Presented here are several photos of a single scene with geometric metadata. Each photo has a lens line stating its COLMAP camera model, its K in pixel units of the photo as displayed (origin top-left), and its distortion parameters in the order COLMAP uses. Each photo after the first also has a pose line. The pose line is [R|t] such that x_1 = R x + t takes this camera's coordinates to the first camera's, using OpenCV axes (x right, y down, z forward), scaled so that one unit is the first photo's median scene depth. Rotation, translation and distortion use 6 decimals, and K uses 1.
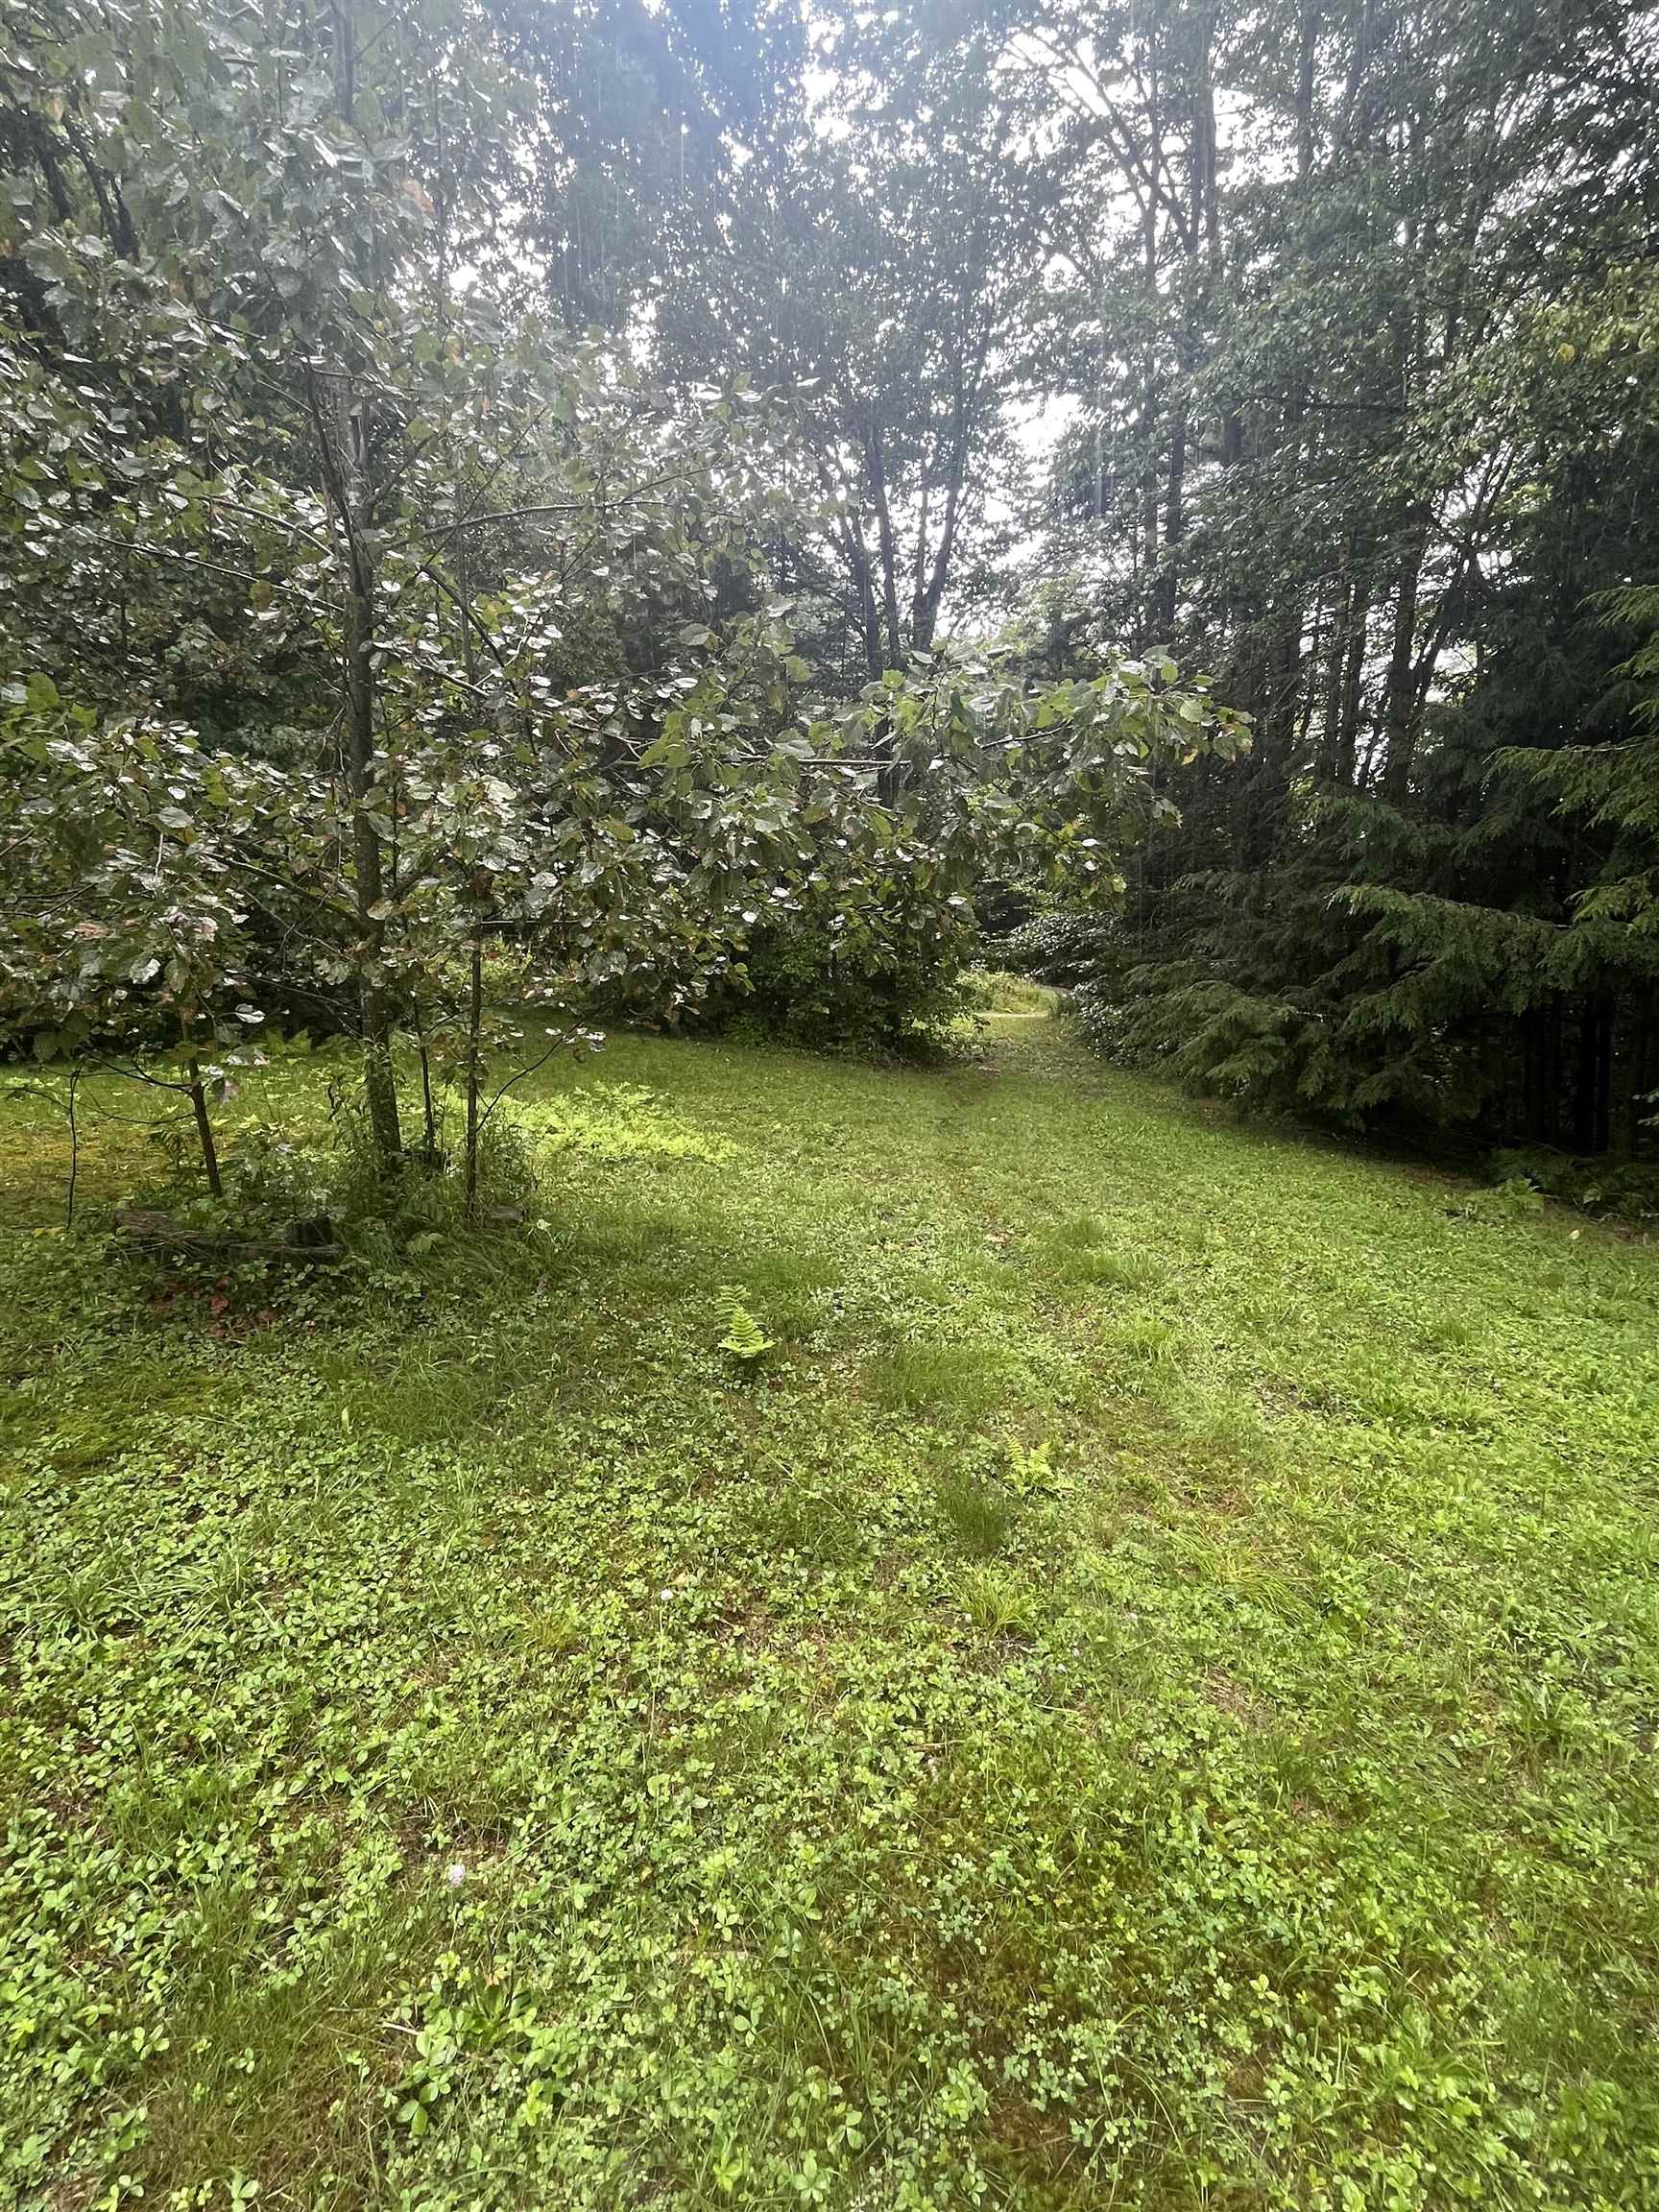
lens RADIAL K [[1071.6, 0, 829.5], [0, 1071.6, 1106.0], [0, 0, 1]] dist [-0.005920, 0.001114]
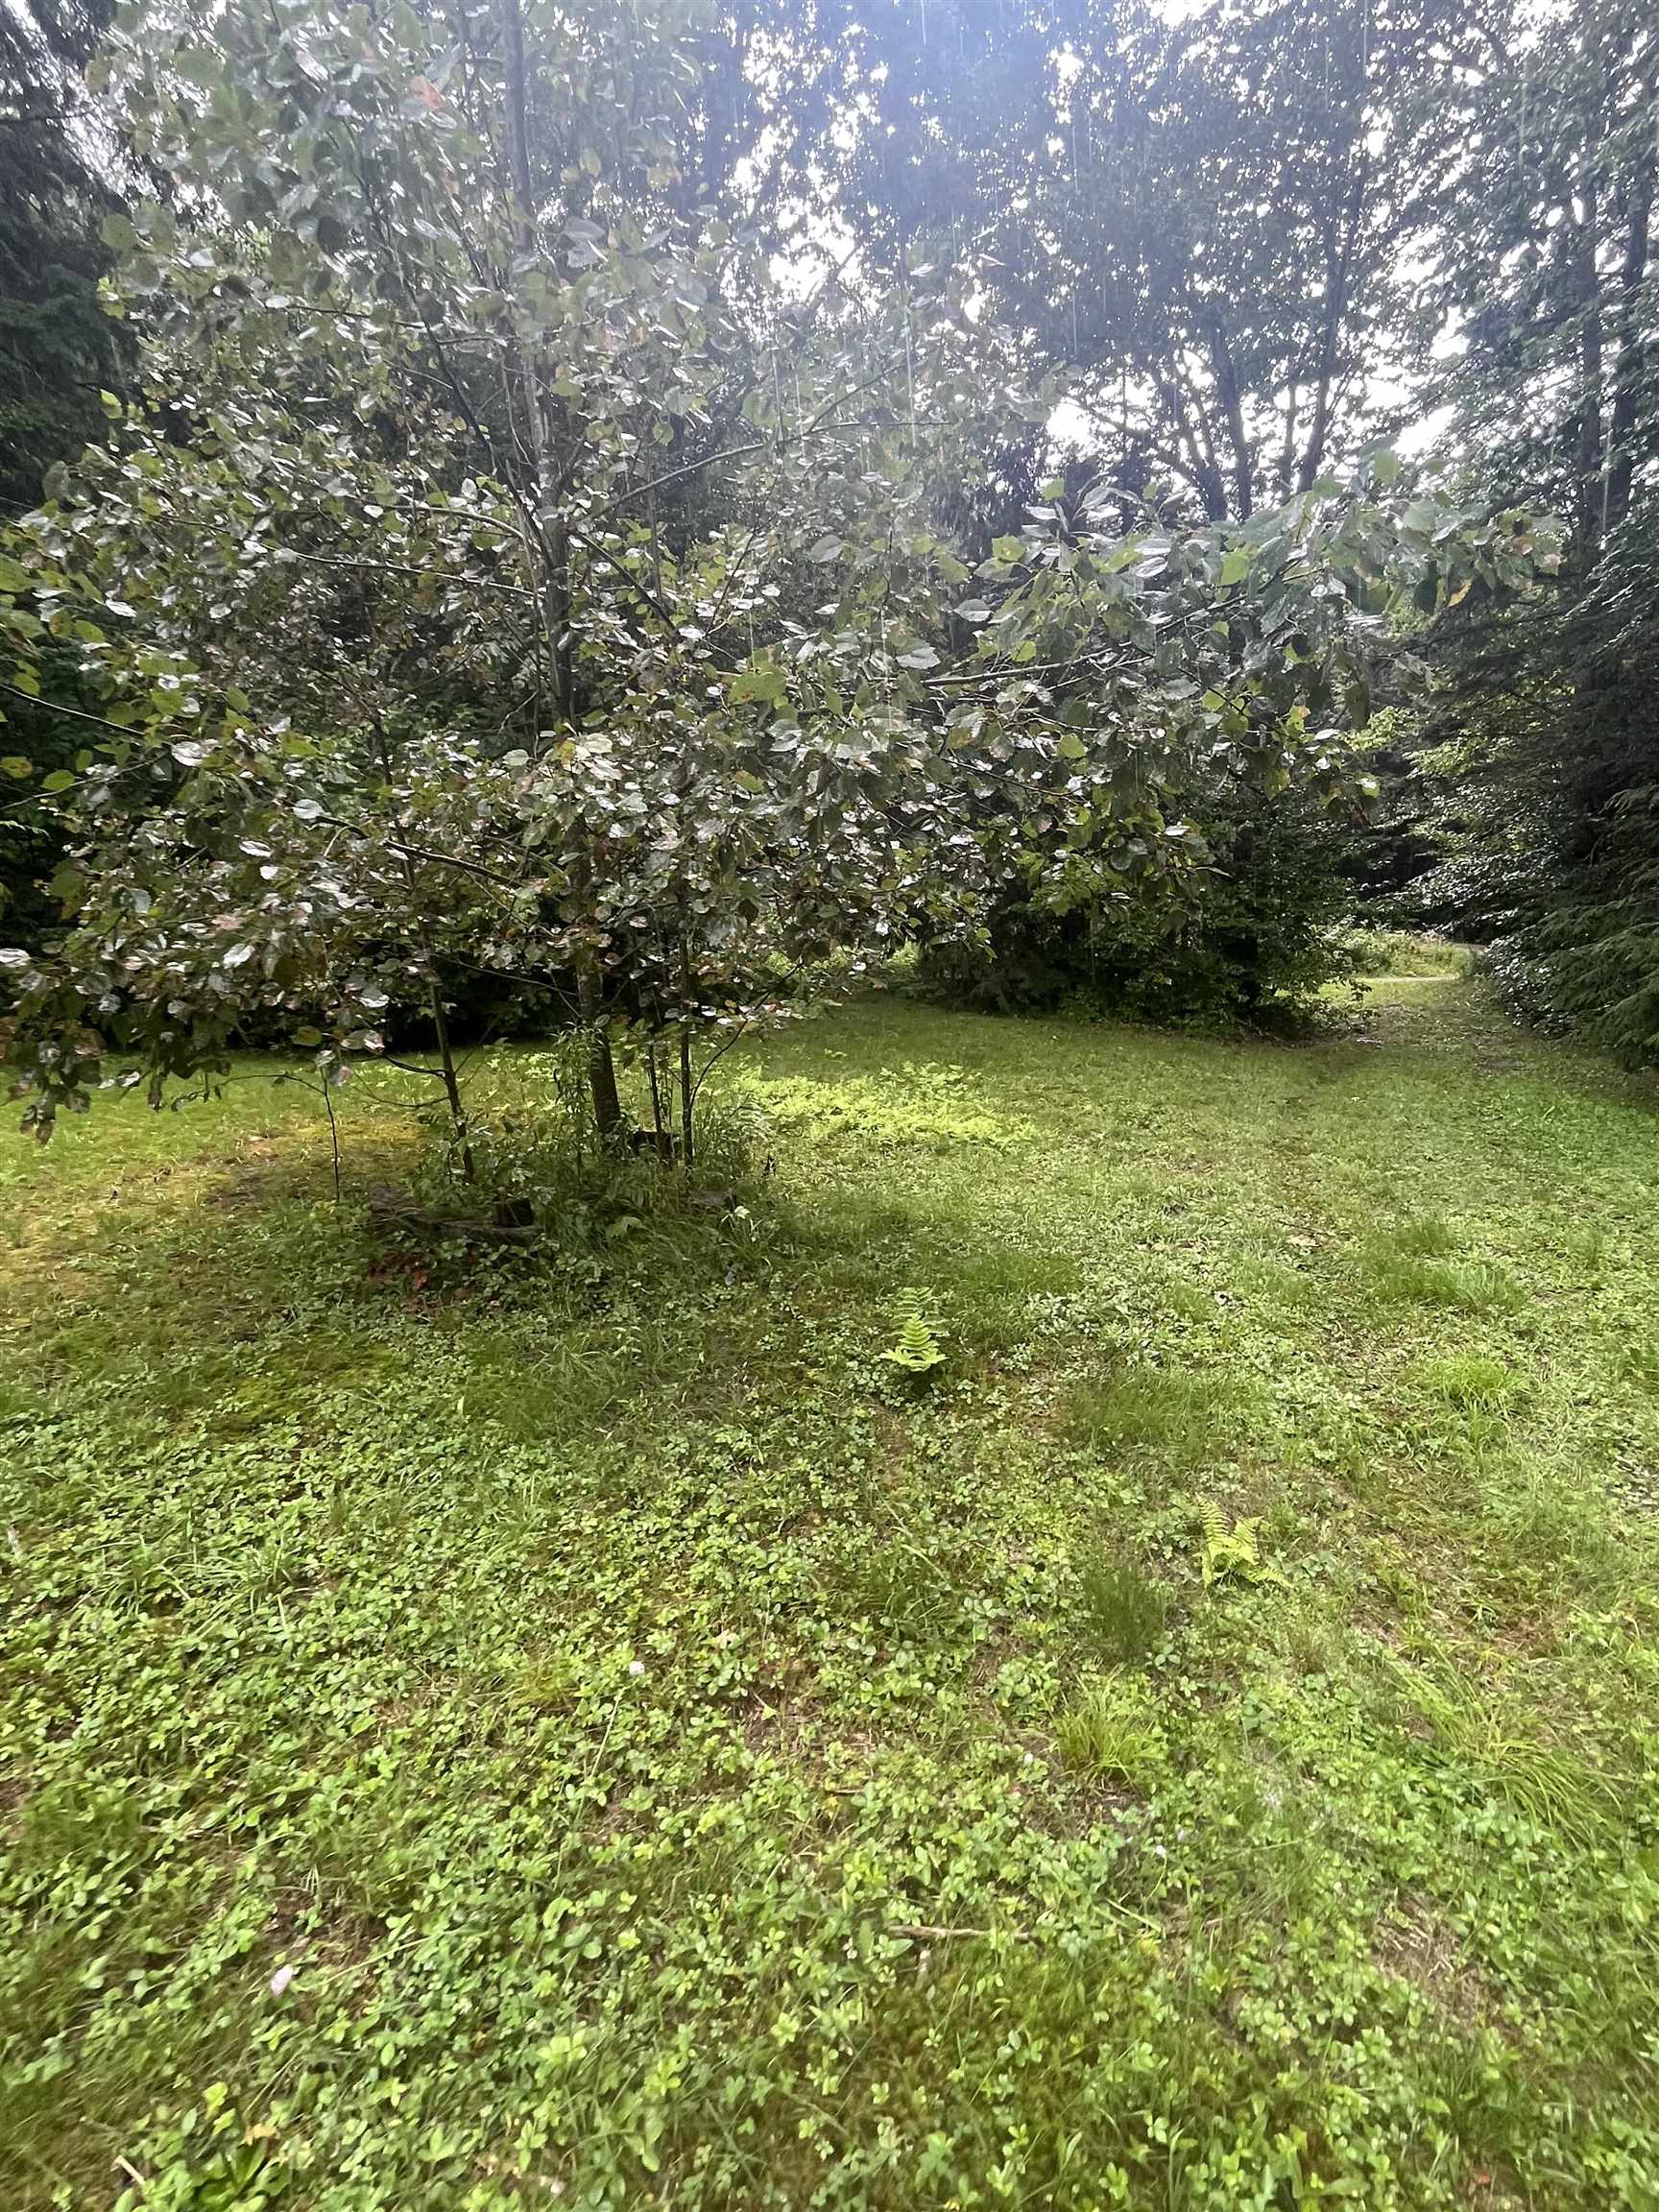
lens RADIAL K [[1071.6, 0, 829.5], [0, 1071.6, 1106.0], [0, 0, 1]] dist [-0.005920, 0.001114]
pose [[0.940622, -0.001432, -0.339452, 0.129165], [0.007647, 0.999827, 0.016972, 0.000826], [0.339369, -0.018560, 0.940470, 0.125933]]
